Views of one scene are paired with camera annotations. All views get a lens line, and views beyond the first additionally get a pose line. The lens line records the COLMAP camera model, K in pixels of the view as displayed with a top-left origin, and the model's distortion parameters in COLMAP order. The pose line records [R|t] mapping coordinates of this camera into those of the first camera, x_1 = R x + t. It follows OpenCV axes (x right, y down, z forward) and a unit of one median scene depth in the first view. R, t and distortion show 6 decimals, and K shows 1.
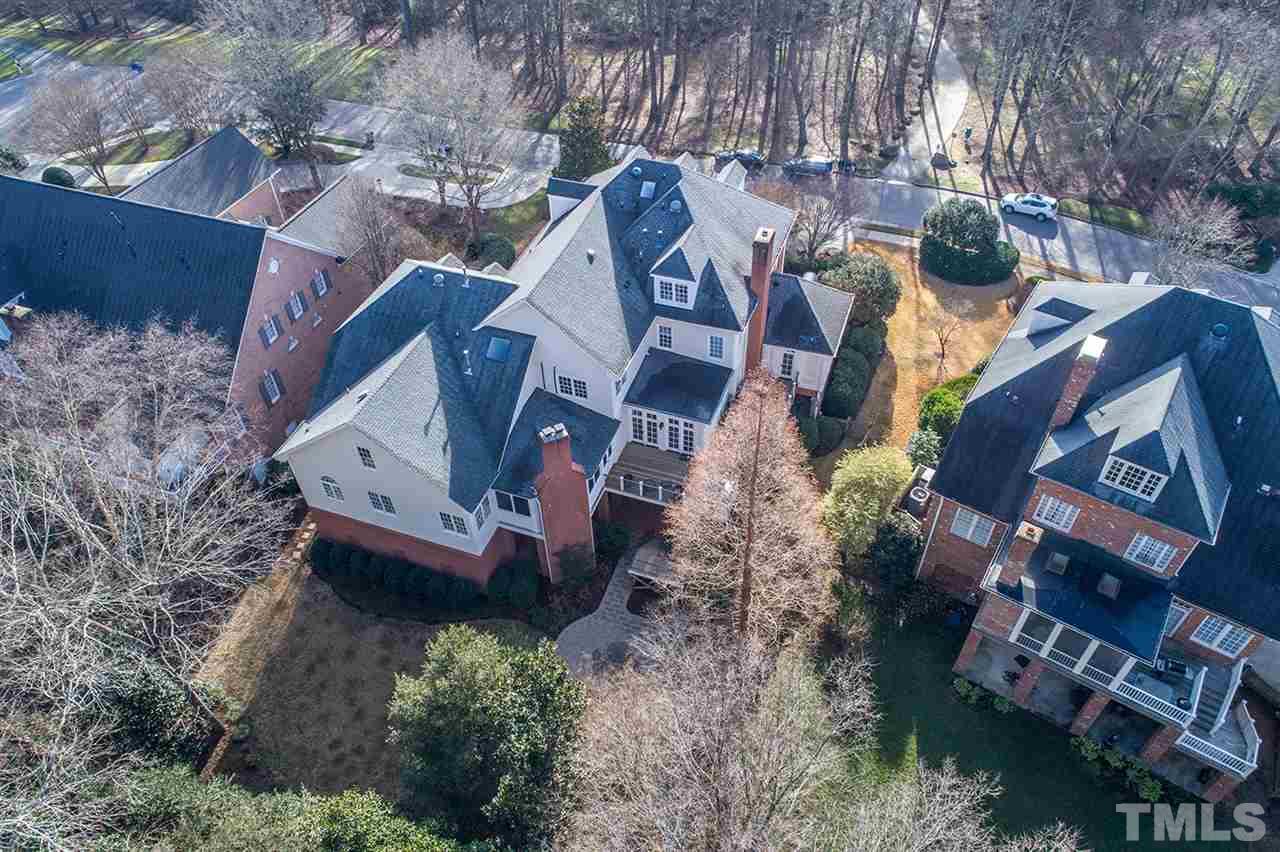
lens RADIAL K [[854.4, 0, 640.0], [0, 854.4, 426.0], [0, 0, 1]] dist [-0.003122, 0.002516]
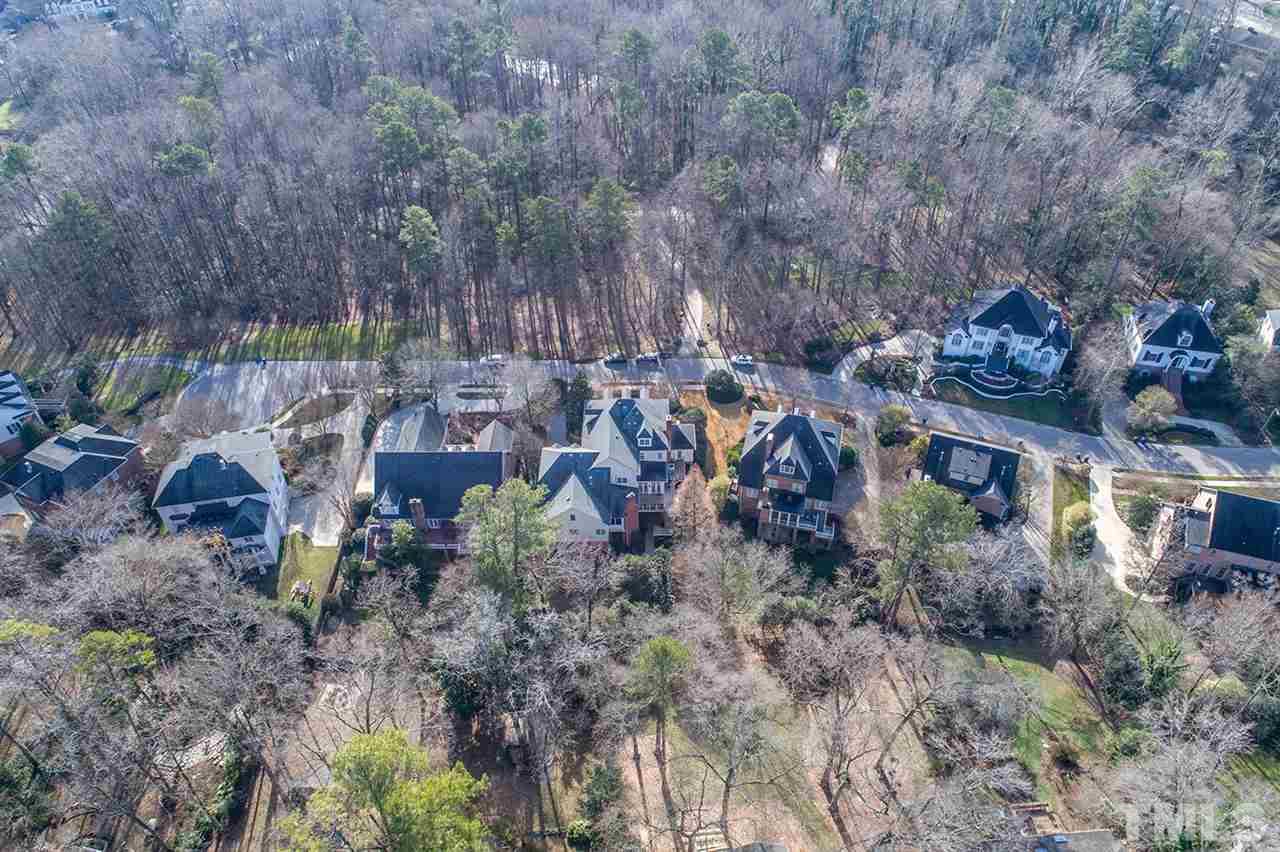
lens RADIAL K [[854.4, 0, 640.0], [0, 854.4, 426.0], [0, 0, 1]] dist [-0.003122, 0.002516]
pose [[0.939179, -0.218731, 0.264762, -0.750925], [0.233012, 0.972193, -0.023384, -0.142356], [-0.252285, 0.083654, 0.964030, -1.885686]]
